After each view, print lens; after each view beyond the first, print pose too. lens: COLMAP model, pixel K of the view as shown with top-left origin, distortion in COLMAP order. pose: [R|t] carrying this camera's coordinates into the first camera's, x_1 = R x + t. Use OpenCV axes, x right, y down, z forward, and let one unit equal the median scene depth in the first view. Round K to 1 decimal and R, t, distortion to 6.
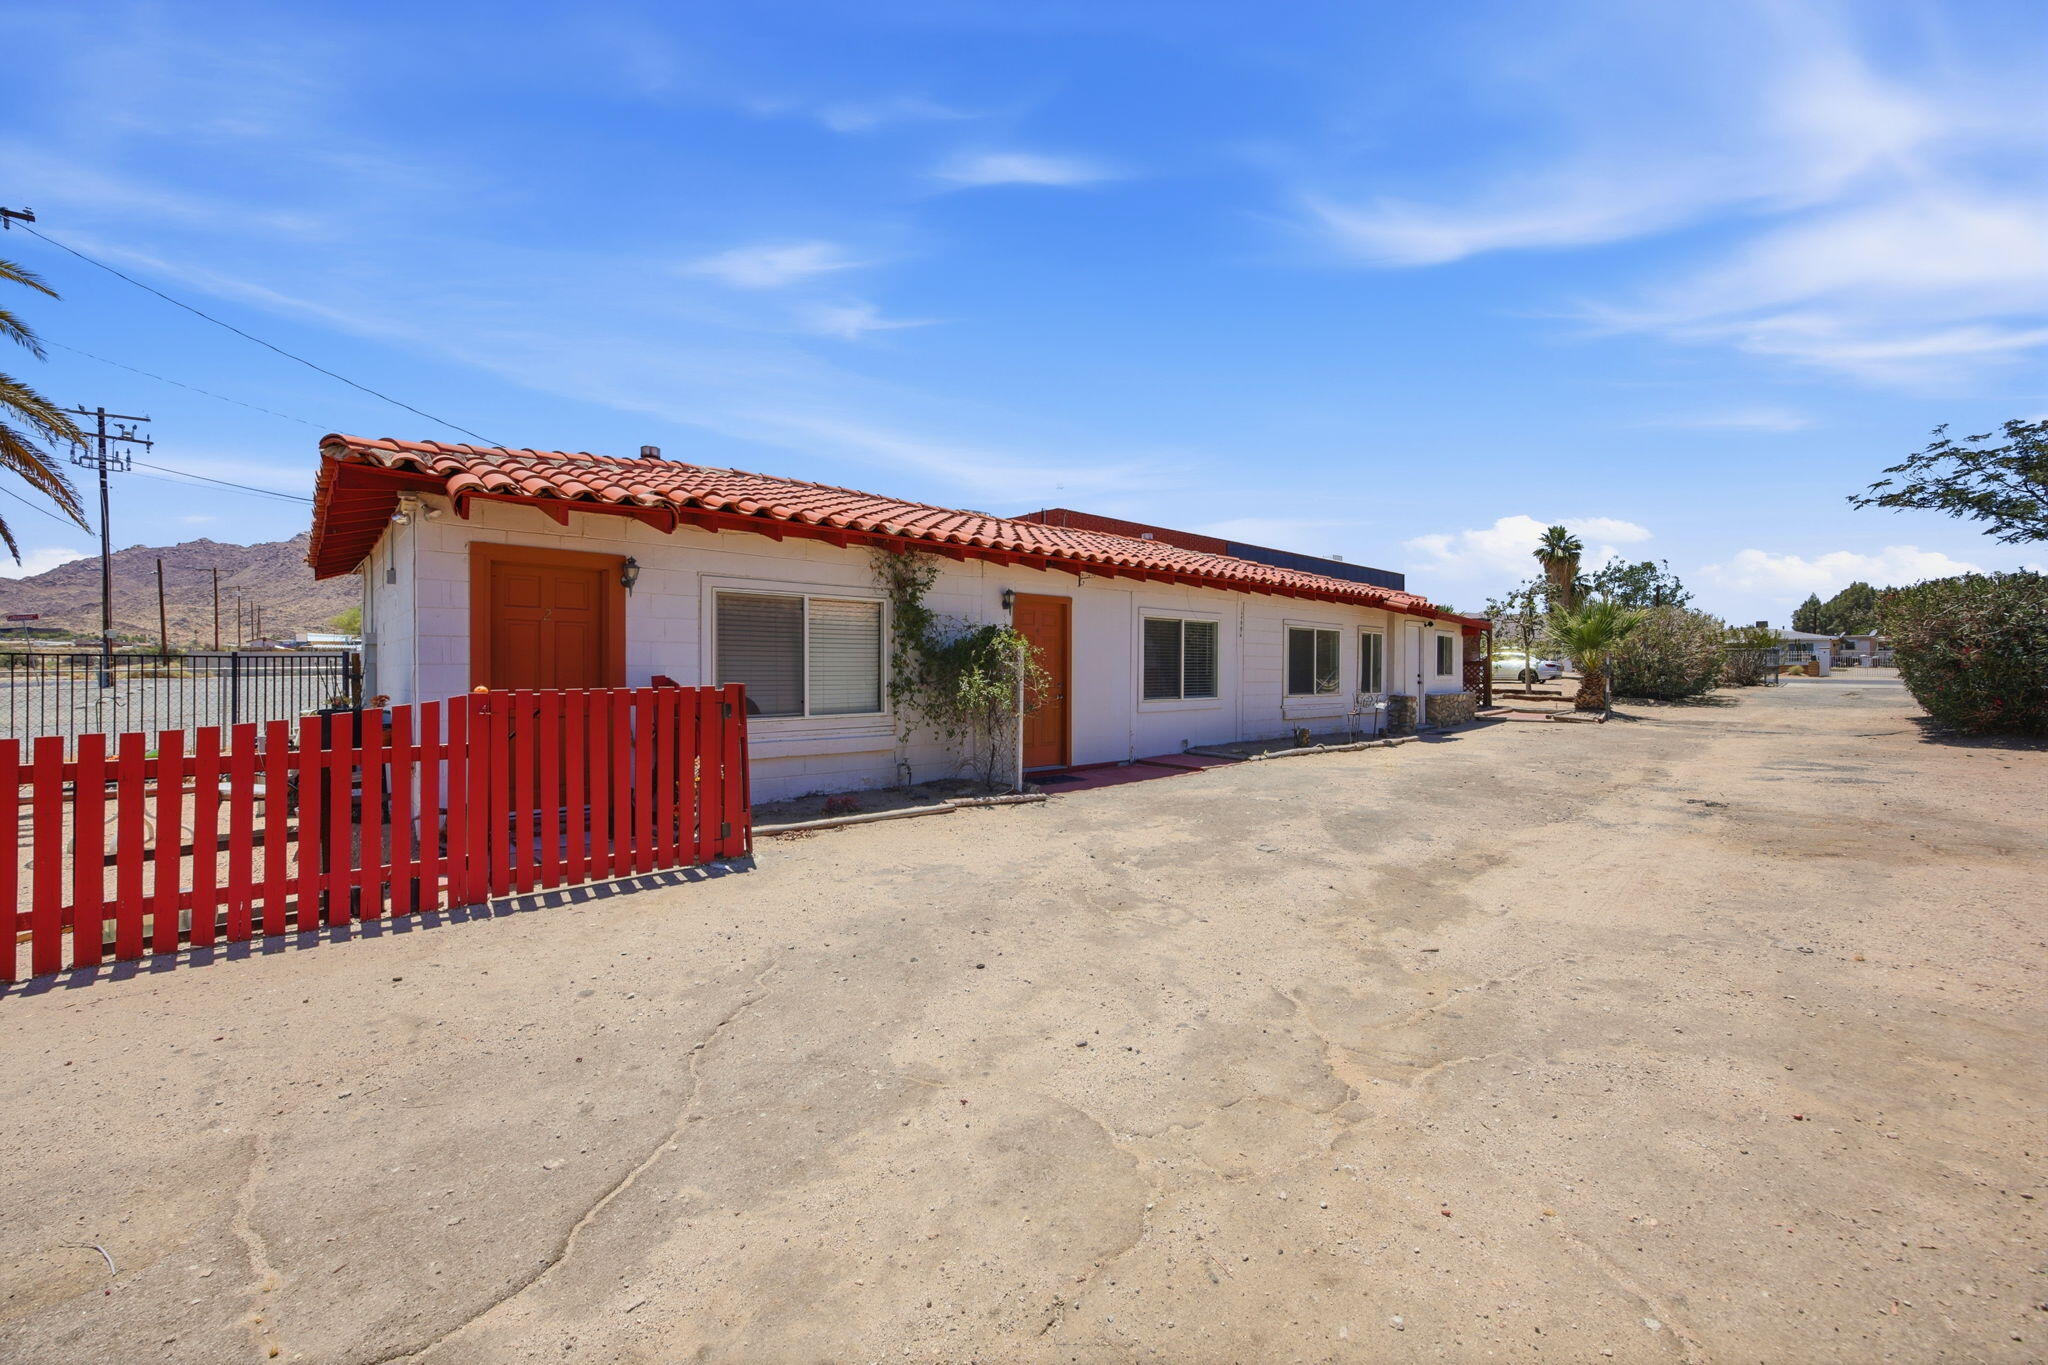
lens RADIAL K [[819.7, 0, 1008.5], [0, 819.7, 678.3], [0, 0, 1]] dist [0.001923, 0.000468]
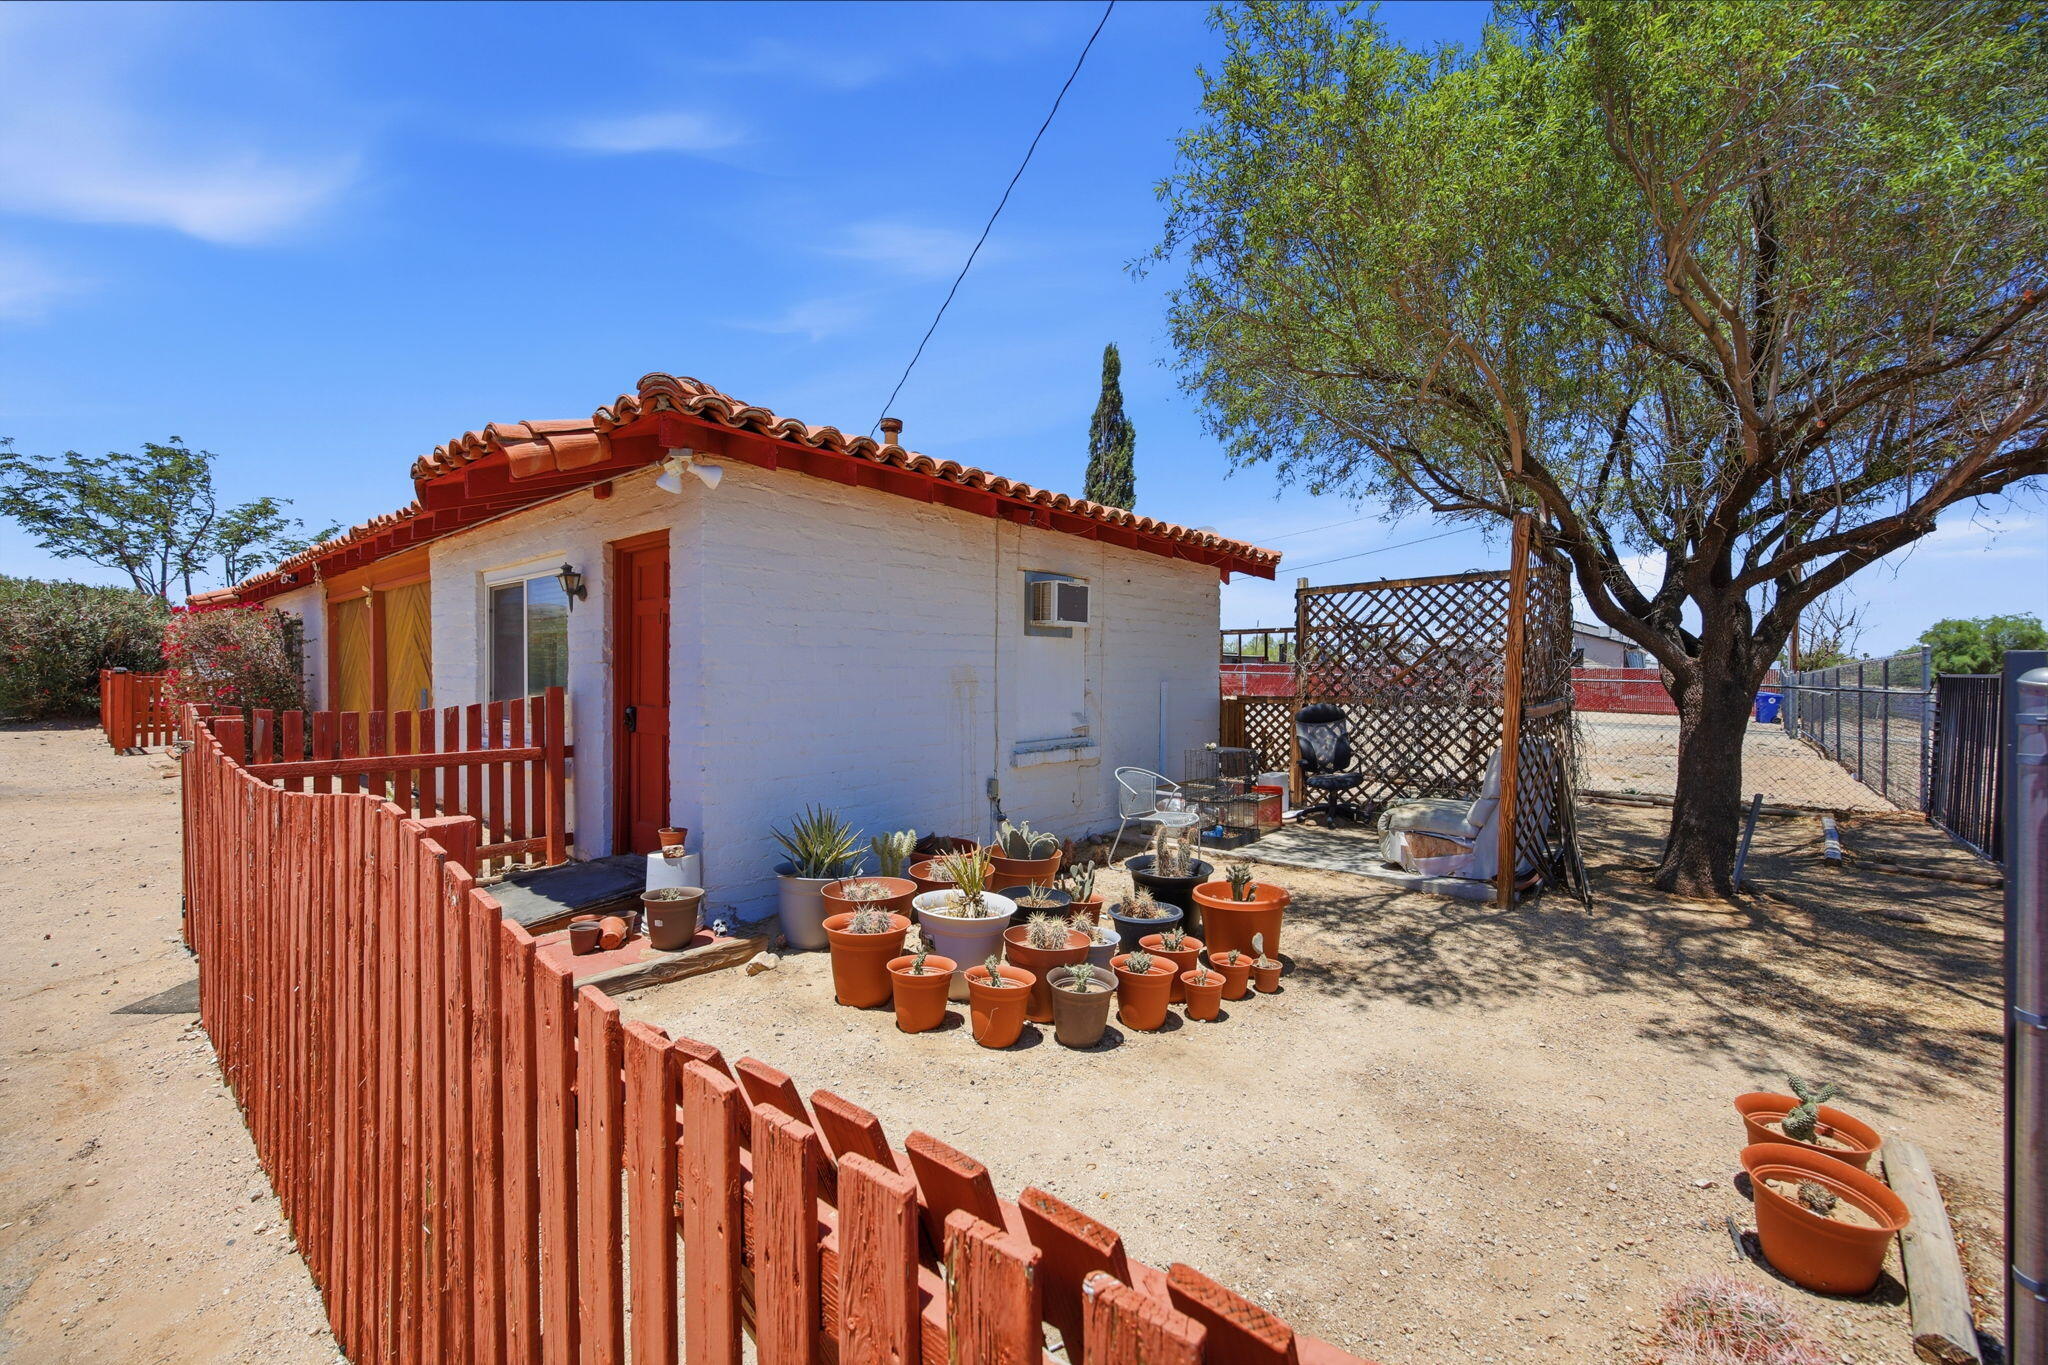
lens RADIAL K [[819.7, 0, 1023.6], [0, 819.7, 676.3], [0, 0, 1]] dist [0.001923, 0.000468]
pose [[-0.135363, -0.008006, 0.990764, -0.255540], [0.001644, 0.999964, 0.008305, -0.000390], [-0.990795, 0.002753, -0.135345, -0.366100]]
